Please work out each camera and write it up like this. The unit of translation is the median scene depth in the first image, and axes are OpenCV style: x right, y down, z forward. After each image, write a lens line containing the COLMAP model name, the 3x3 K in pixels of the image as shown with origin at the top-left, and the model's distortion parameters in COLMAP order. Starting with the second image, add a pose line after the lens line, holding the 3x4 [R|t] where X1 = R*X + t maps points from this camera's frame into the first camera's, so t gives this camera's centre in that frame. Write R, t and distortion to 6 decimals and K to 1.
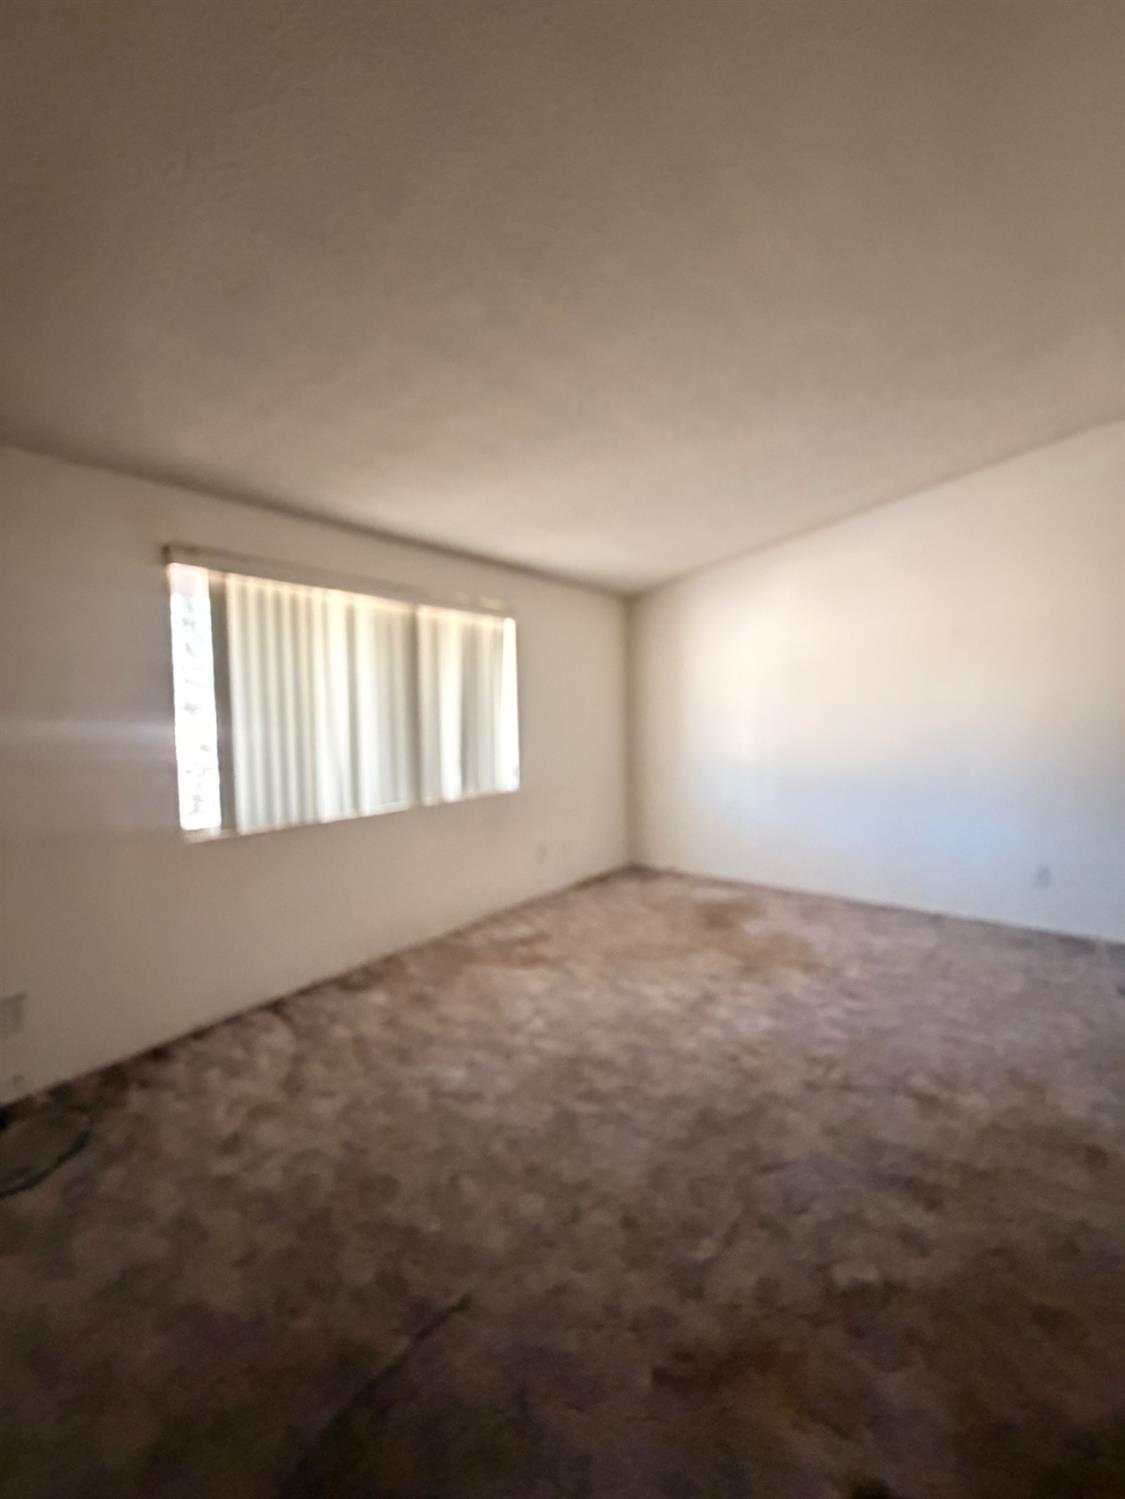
lens RADIAL K [[600.2, 0, 577.1], [0, 600.2, 738.4], [0, 0, 1]] dist [0.000188, 0.000060]
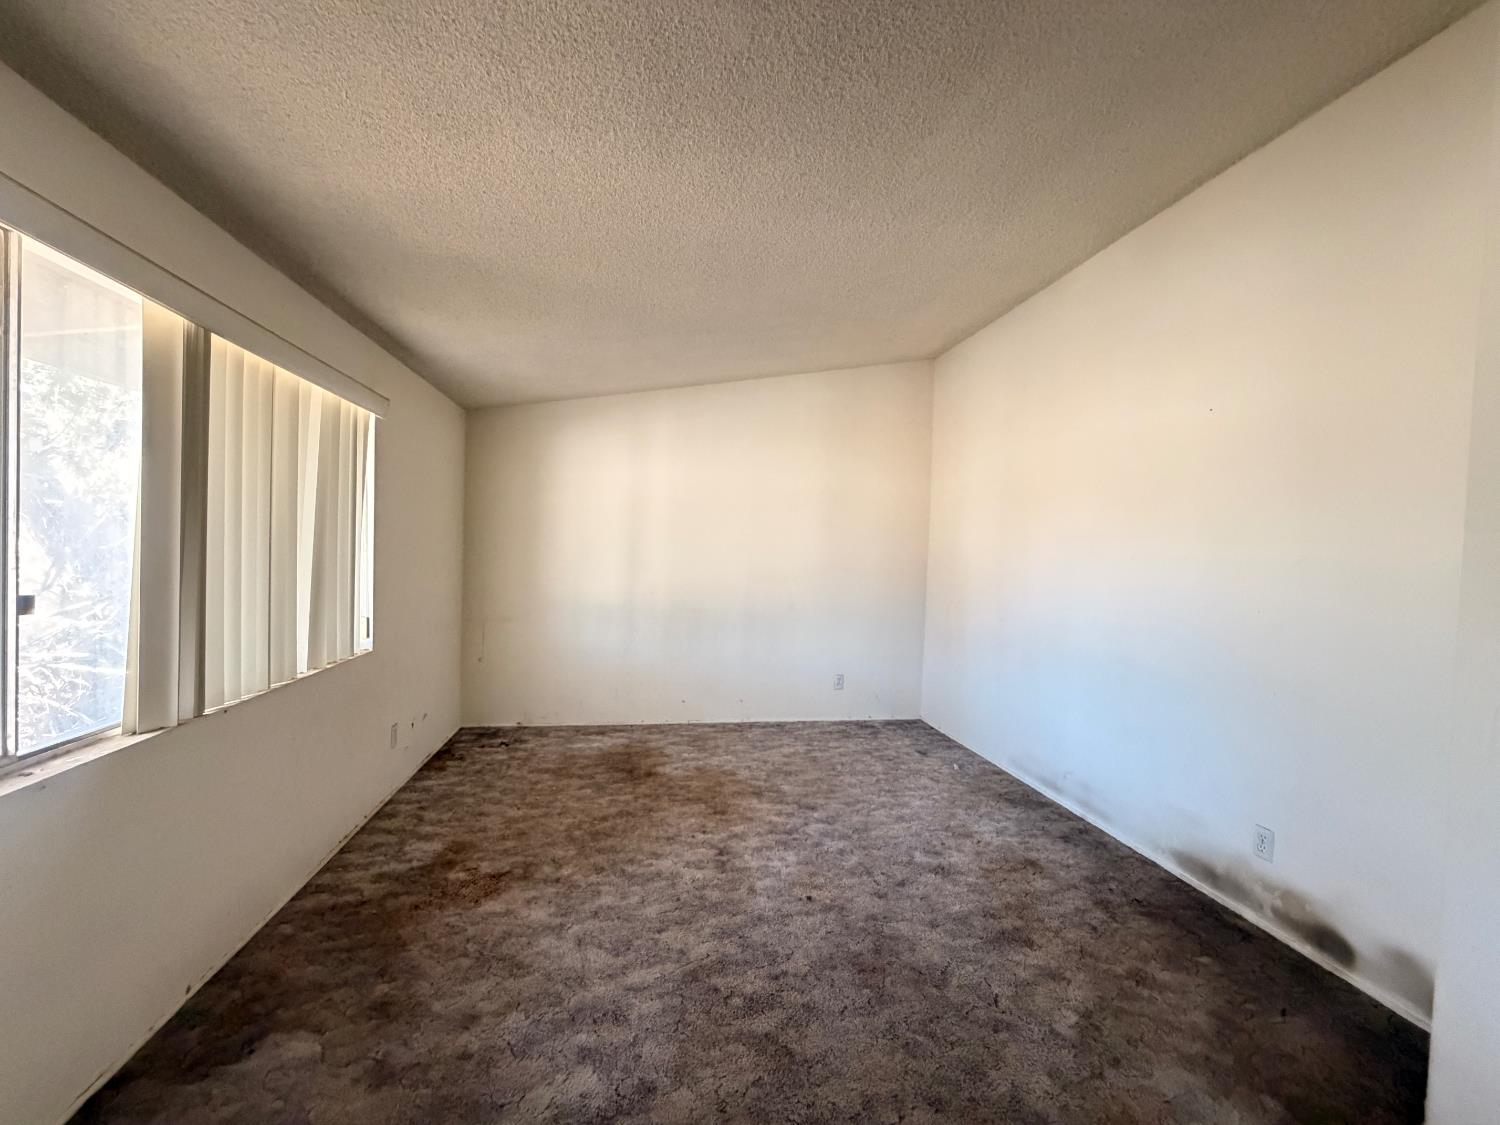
lens RADIAL K [[600.6, 0, 722.5], [0, 600.6, 550.1], [0, 0, 1]] dist [0.000188, 0.000060]
pose [[0.689066, 0.031006, 0.724035, -0.676121], [-0.009459, 0.999384, -0.033795, -0.025056], [-0.724636, 0.016438, 0.688935, 0.453314]]
